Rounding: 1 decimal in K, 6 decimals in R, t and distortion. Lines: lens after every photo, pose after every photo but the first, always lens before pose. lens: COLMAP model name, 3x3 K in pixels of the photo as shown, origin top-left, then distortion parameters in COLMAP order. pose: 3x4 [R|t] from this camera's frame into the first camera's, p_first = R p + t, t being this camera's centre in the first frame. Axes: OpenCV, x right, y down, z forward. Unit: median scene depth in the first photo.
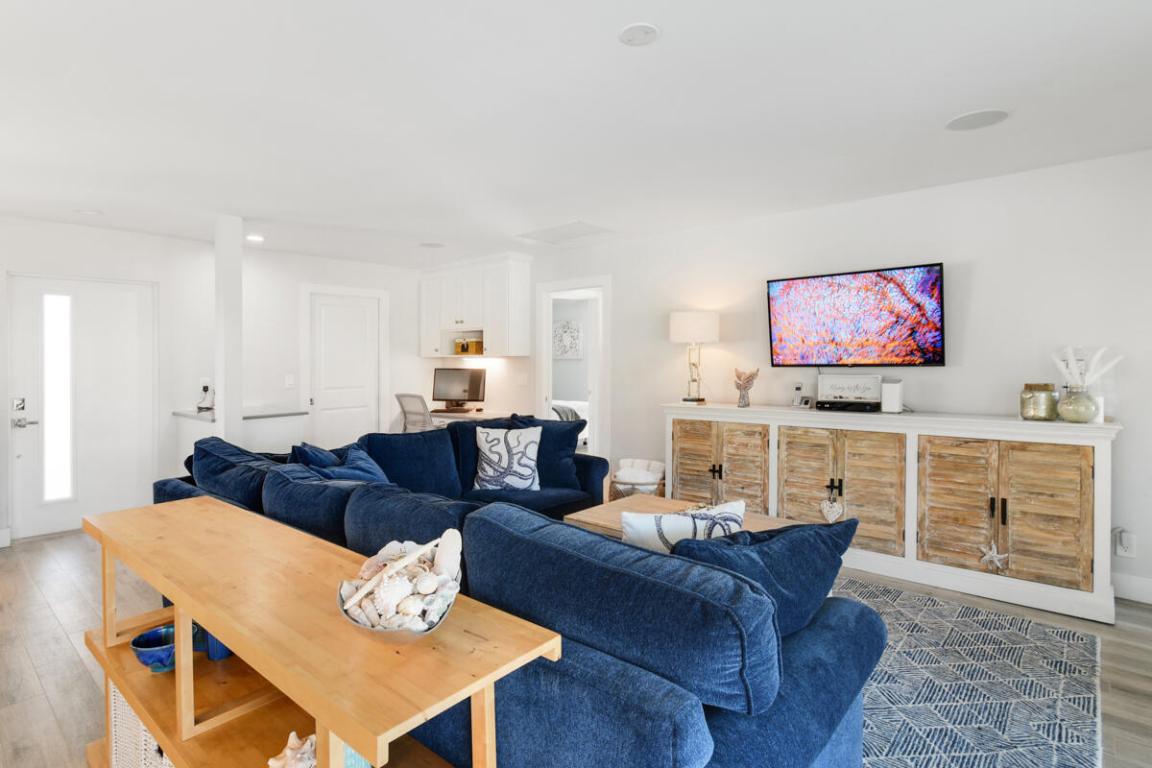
lens RADIAL K [[574.1, 0, 575.0], [0, 574.1, 377.7], [0, 0, 1]] dist [-0.002191, -0.000085]
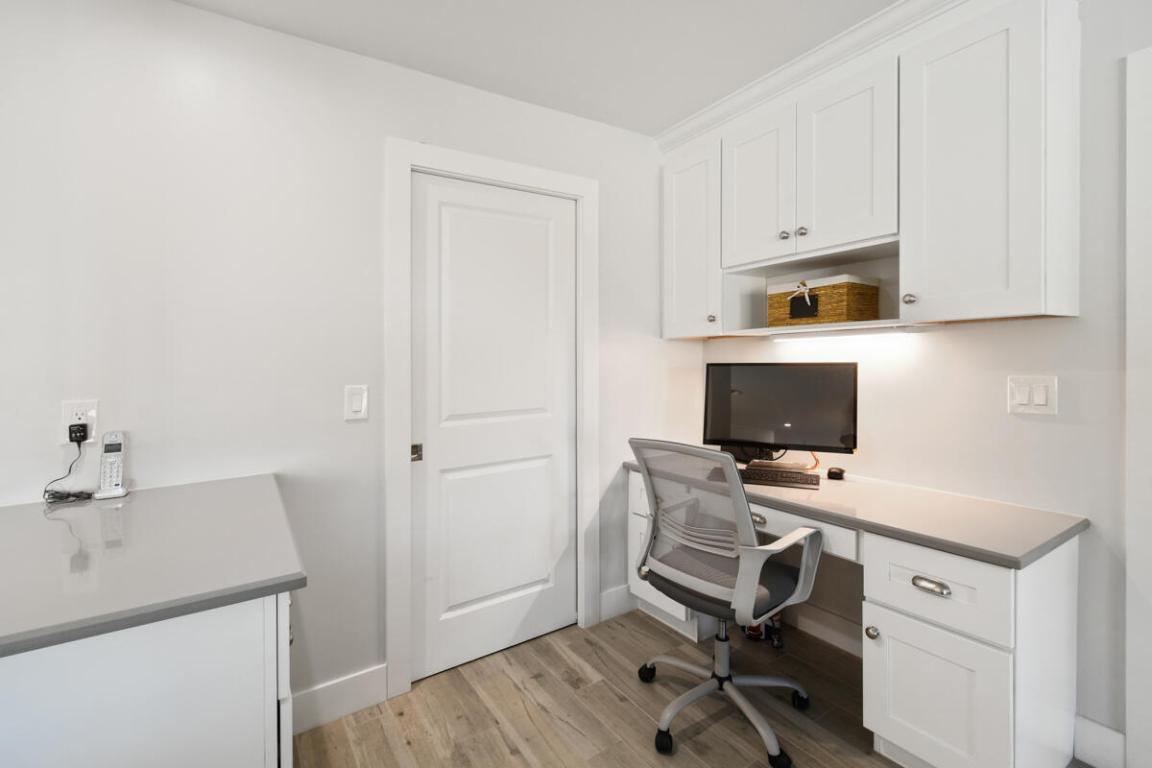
lens RADIAL K [[517.5, 0, 576.4], [0, 517.5, 377.3], [0, 0, 1]] dist [0.024370, 0.000455]
pose [[0.960486, -0.000775, -0.278326, -0.241900], [0.003715, 0.999943, 0.010035, -0.010771], [0.278302, -0.010673, 0.960434, 0.648043]]
